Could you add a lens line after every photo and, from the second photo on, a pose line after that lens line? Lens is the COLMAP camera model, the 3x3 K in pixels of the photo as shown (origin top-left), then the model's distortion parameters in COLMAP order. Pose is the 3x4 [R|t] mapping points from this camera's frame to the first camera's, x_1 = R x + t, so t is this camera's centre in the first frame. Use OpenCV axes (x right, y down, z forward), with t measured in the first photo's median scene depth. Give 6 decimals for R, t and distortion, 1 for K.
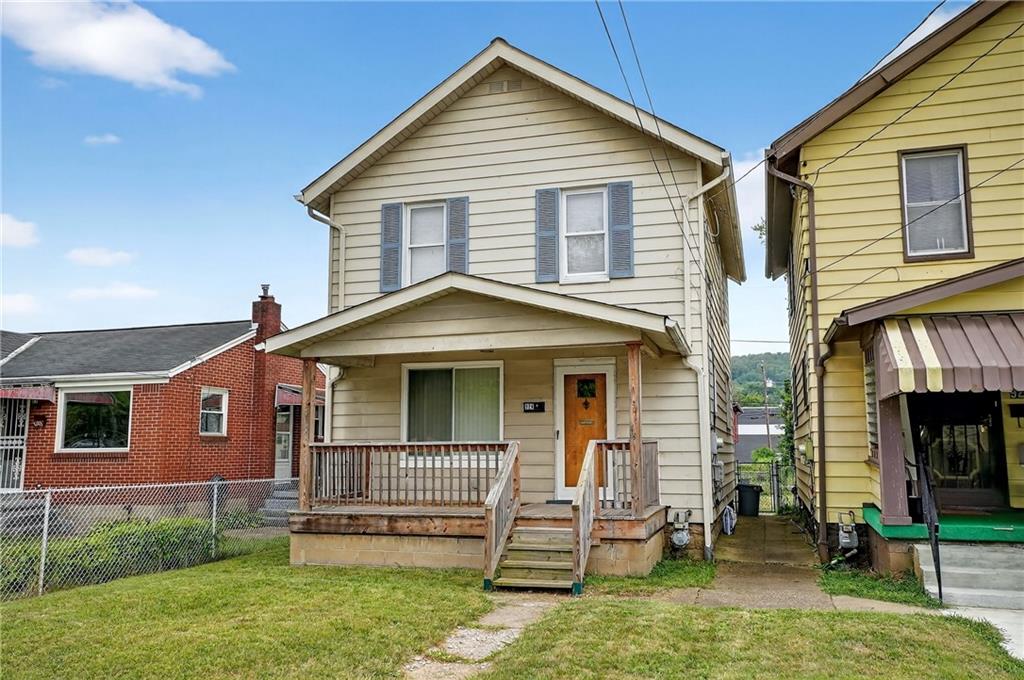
lens RADIAL K [[845.3, 0, 512.0], [0, 845.3, 340.0], [0, 0, 1]] dist [-0.004510, 0.141548]
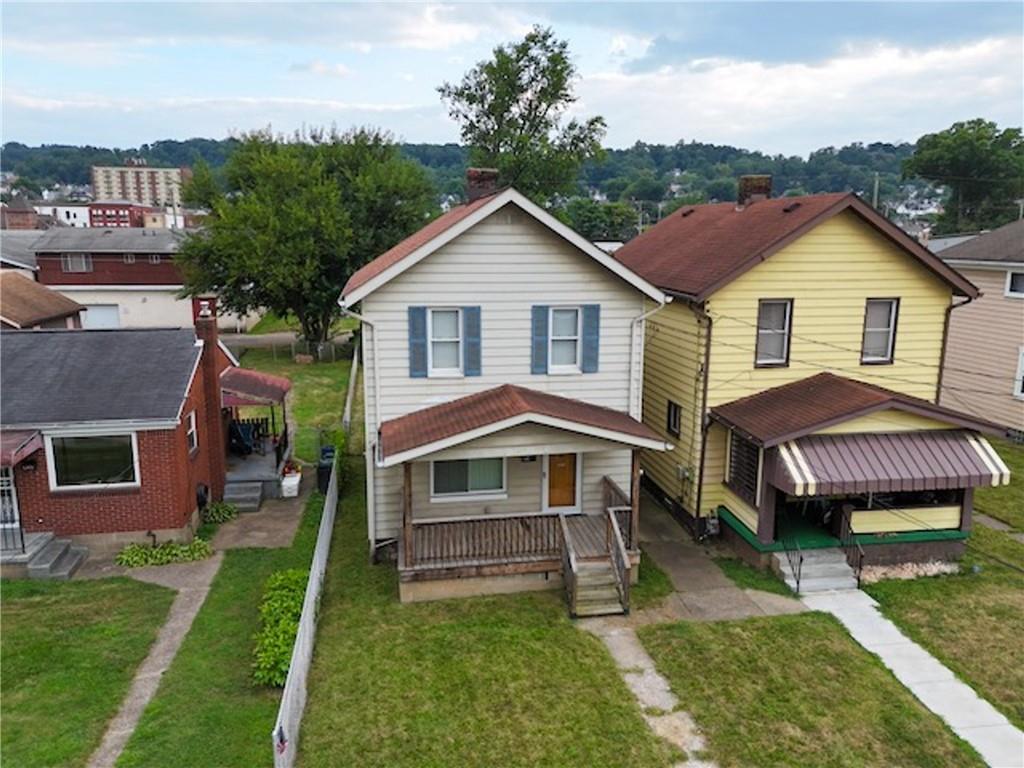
lens RADIAL K [[737.3, 0, 512.0], [0, 737.3, 384.0], [0, 0, 1]] dist [0.099808, -0.073508]
pose [[0.899726, -0.075899, 0.429806, -0.548141], [-0.063867, 0.951268, 0.301679, -0.433811], [-0.431758, -0.298879, 0.851033, -0.042033]]
